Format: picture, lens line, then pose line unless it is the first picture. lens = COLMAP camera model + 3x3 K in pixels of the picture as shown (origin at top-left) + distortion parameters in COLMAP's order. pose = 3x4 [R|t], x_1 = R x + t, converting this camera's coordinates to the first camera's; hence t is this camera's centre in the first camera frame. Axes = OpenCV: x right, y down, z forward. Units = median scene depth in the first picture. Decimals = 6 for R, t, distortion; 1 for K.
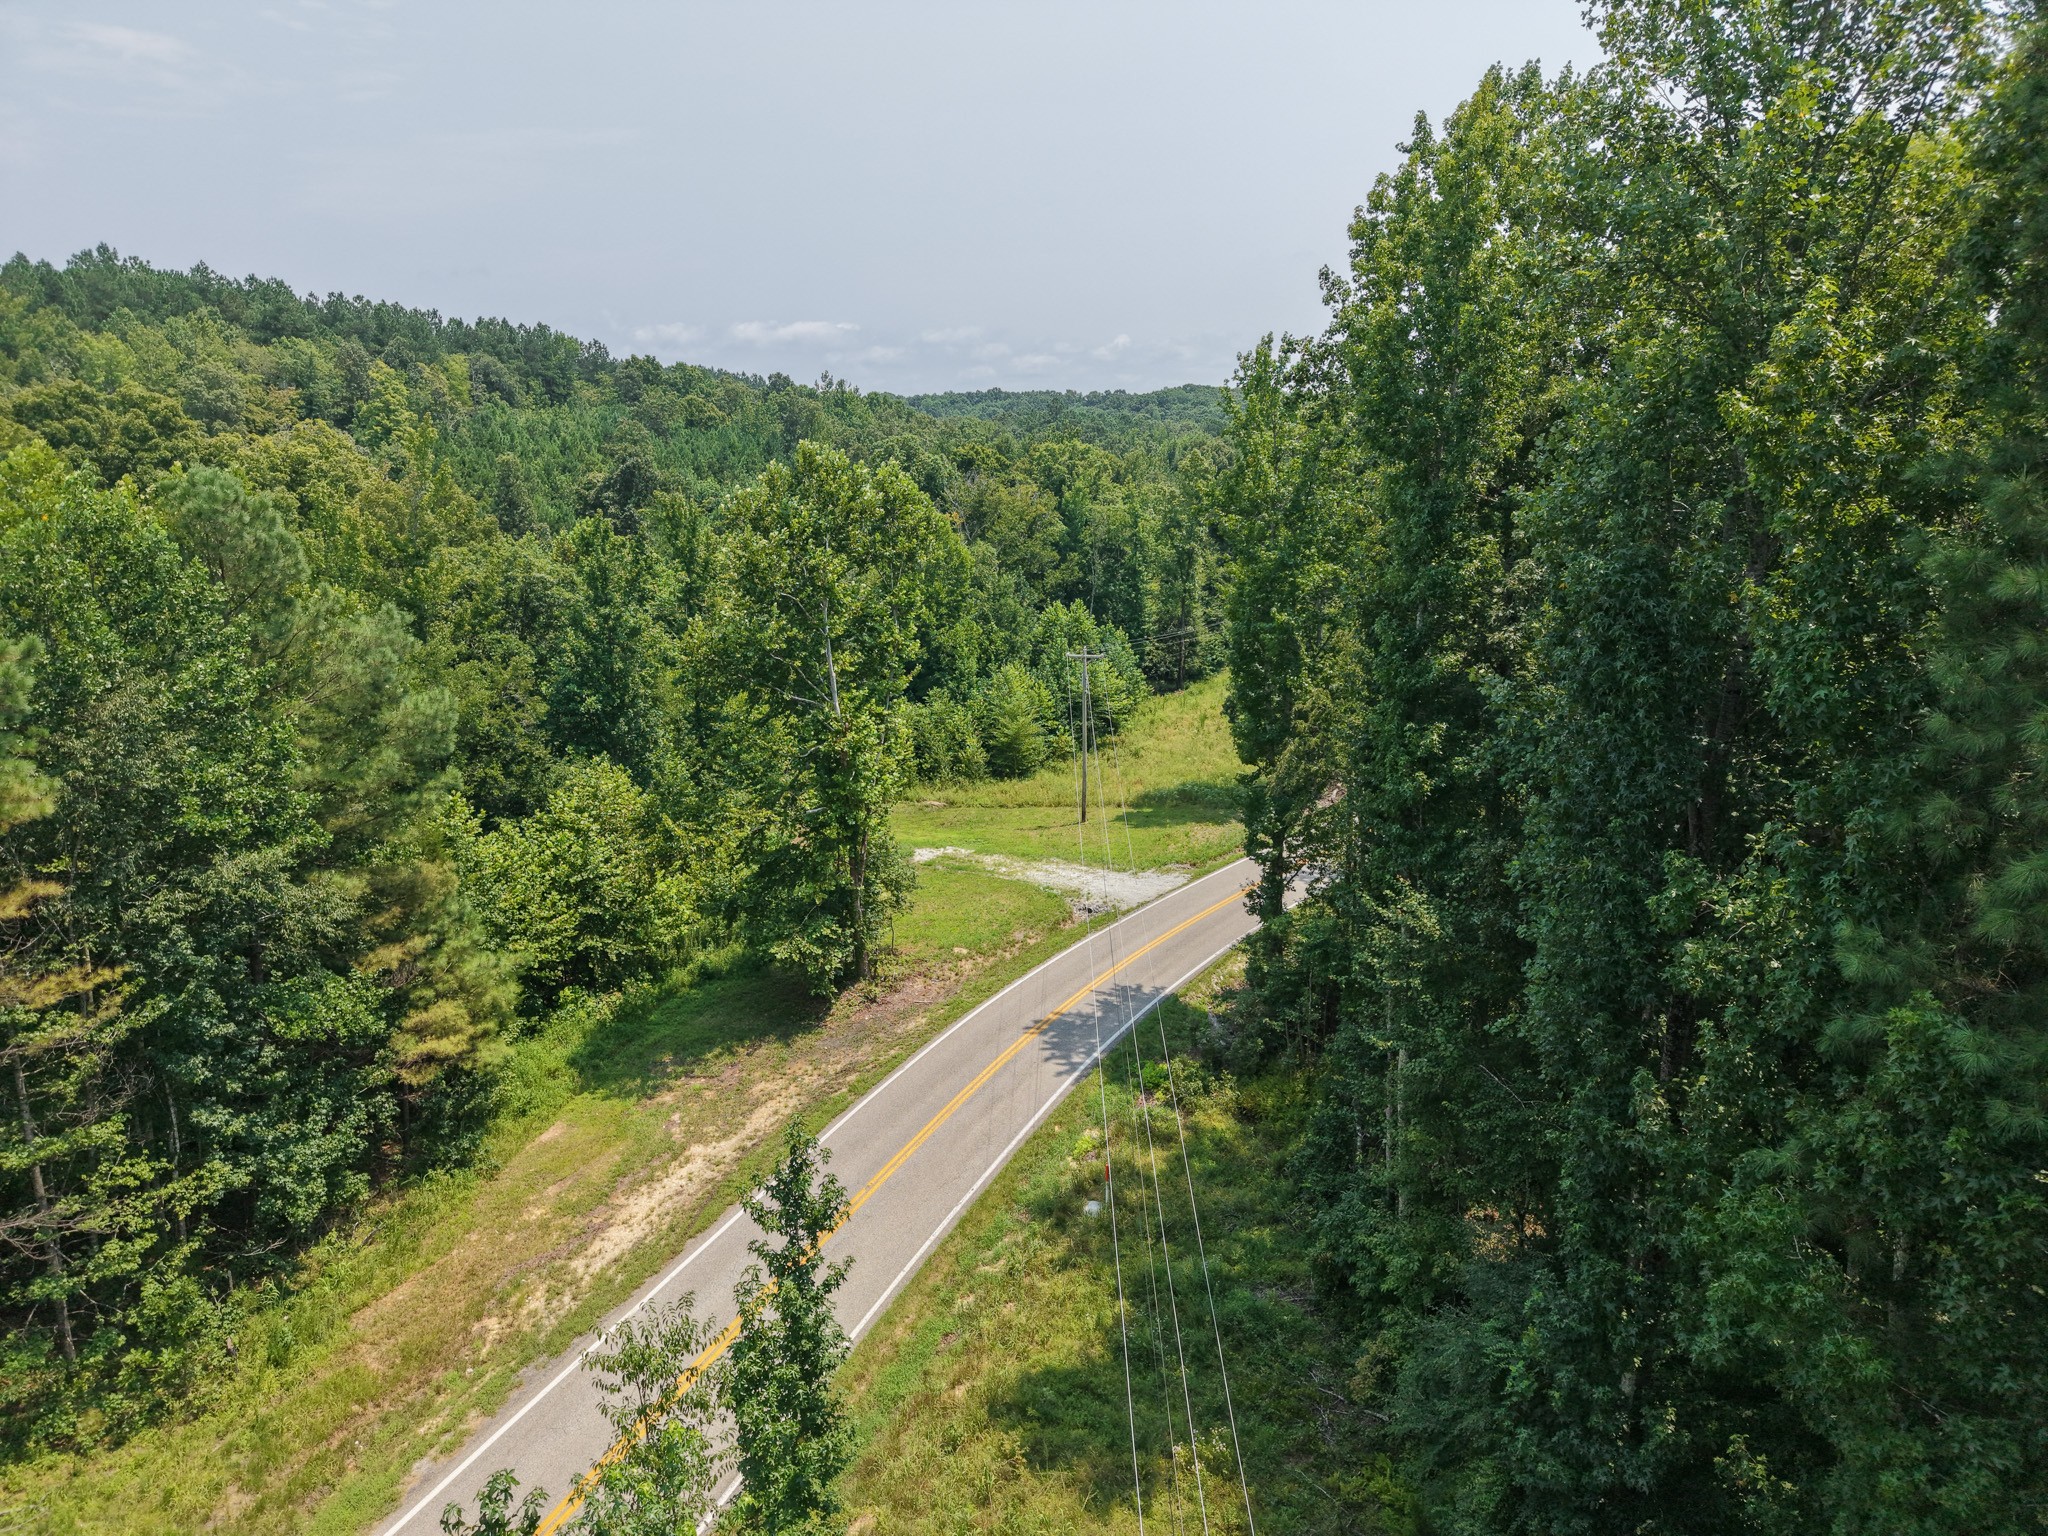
lens RADIAL K [[1415.0, 0, 1018.0], [0, 1415.0, 718.9], [0, 0, 1]] dist [0.050866, -0.059744]
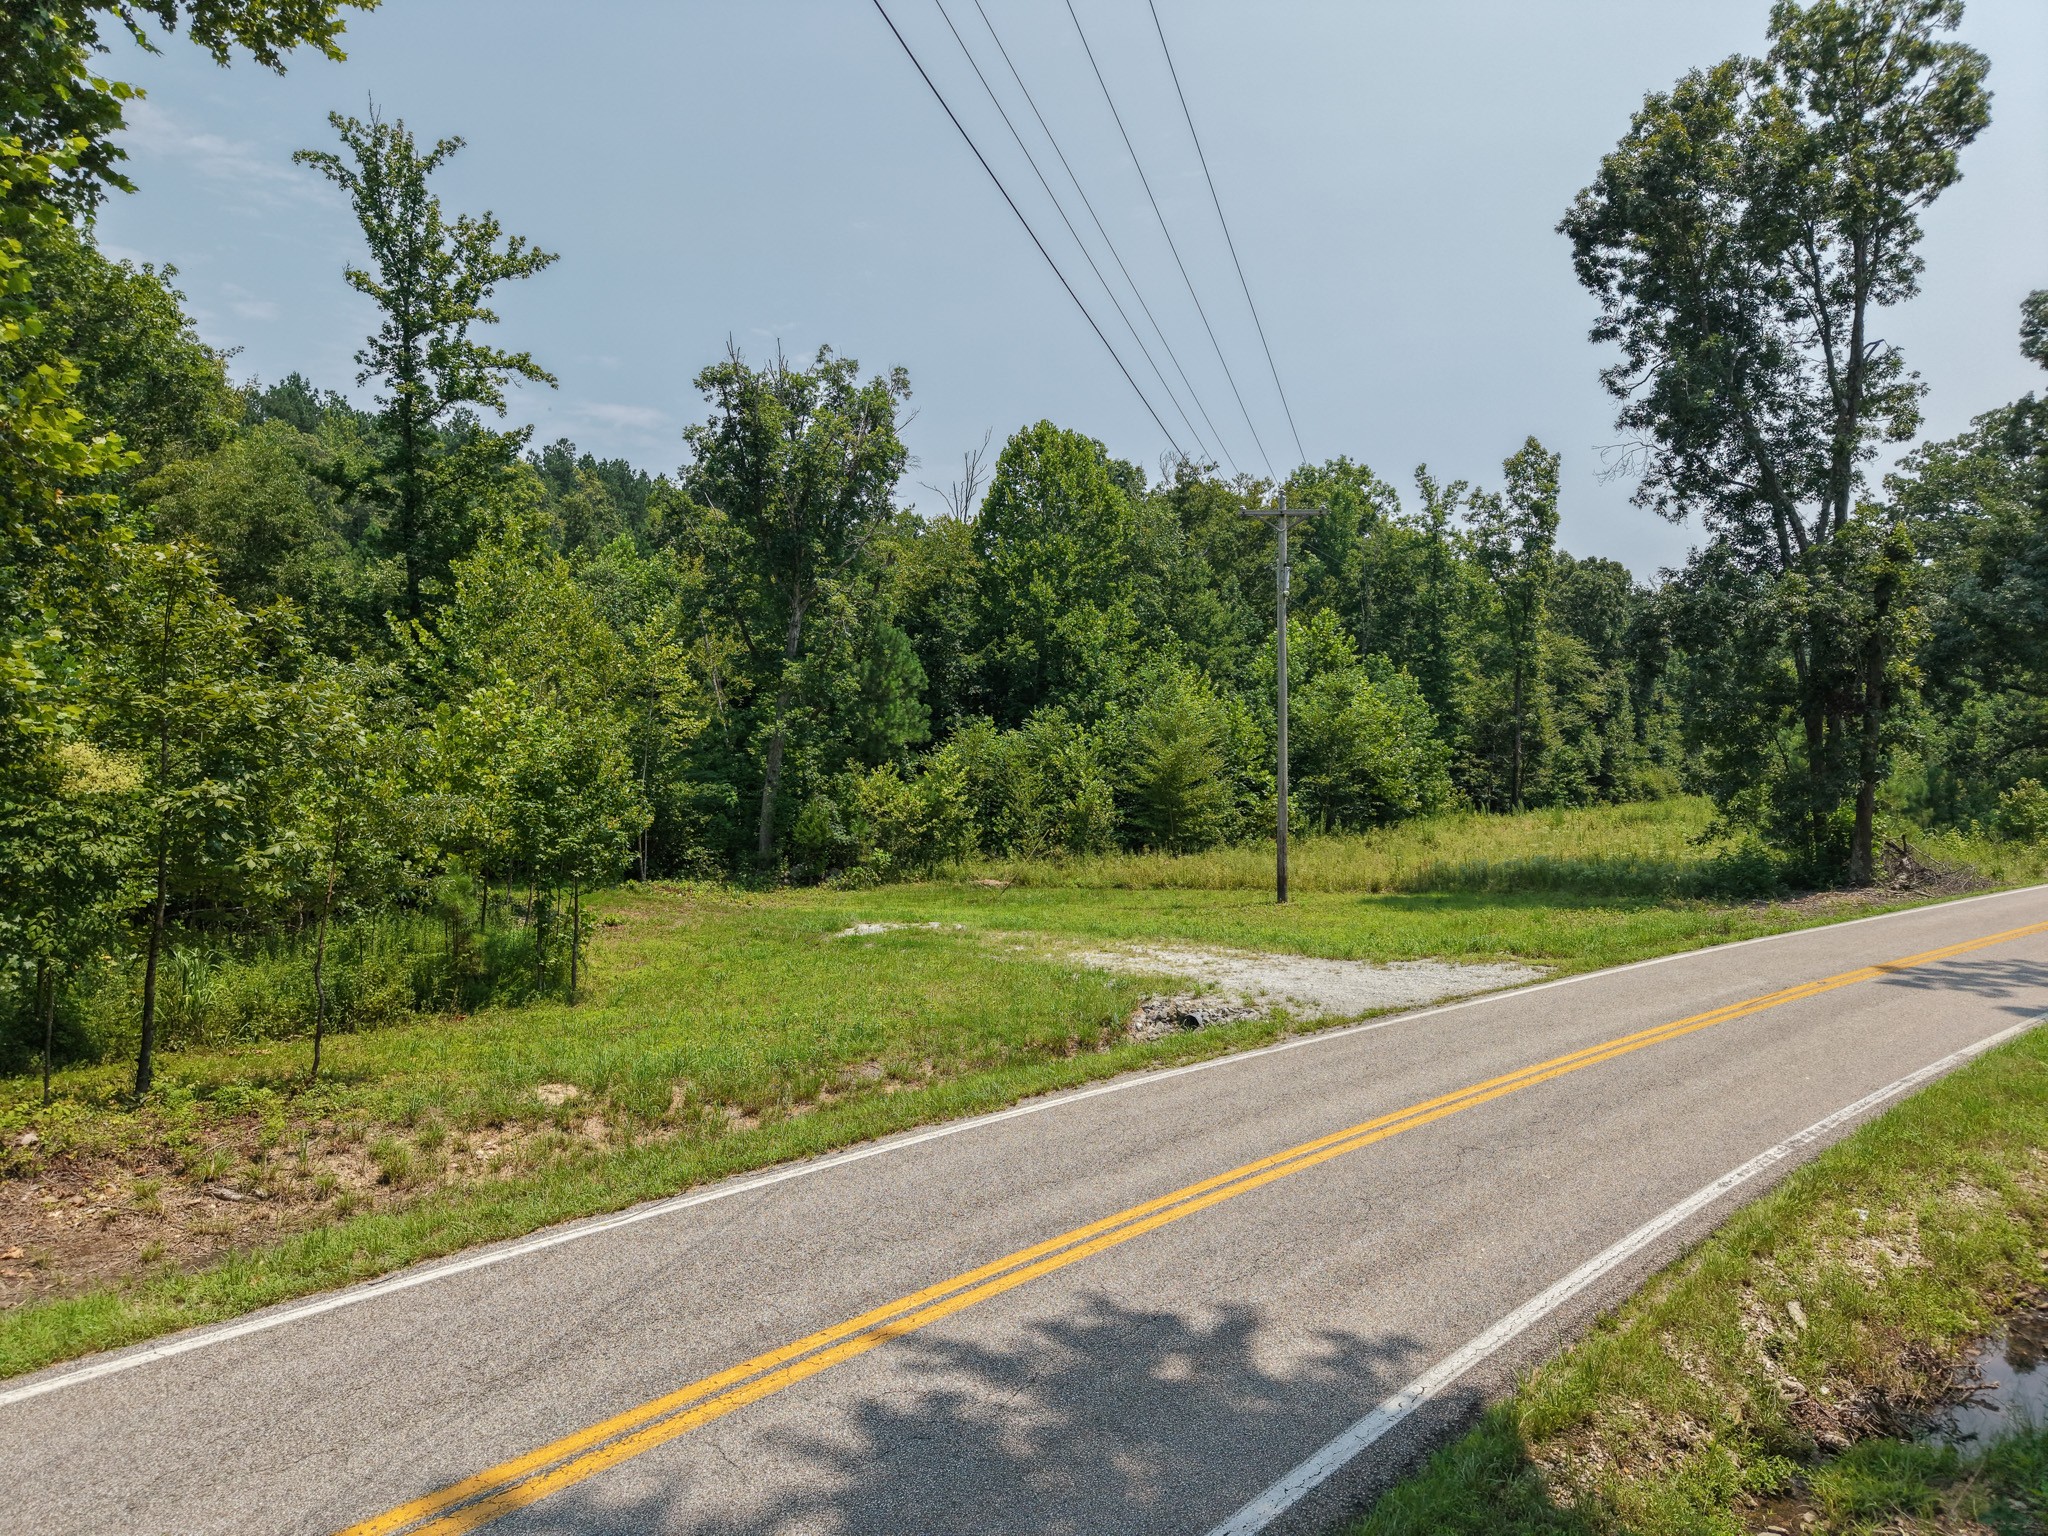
lens RADIAL K [[1415.0, 0, 1018.0], [0, 1415.0, 718.9], [0, 0, 1]] dist [0.050866, -0.059744]
pose [[0.975065, -0.001794, -0.221911, 0.057154], [-0.040901, 0.981384, -0.187652, 0.091566], [0.218117, 0.192050, 0.956840, 0.495188]]
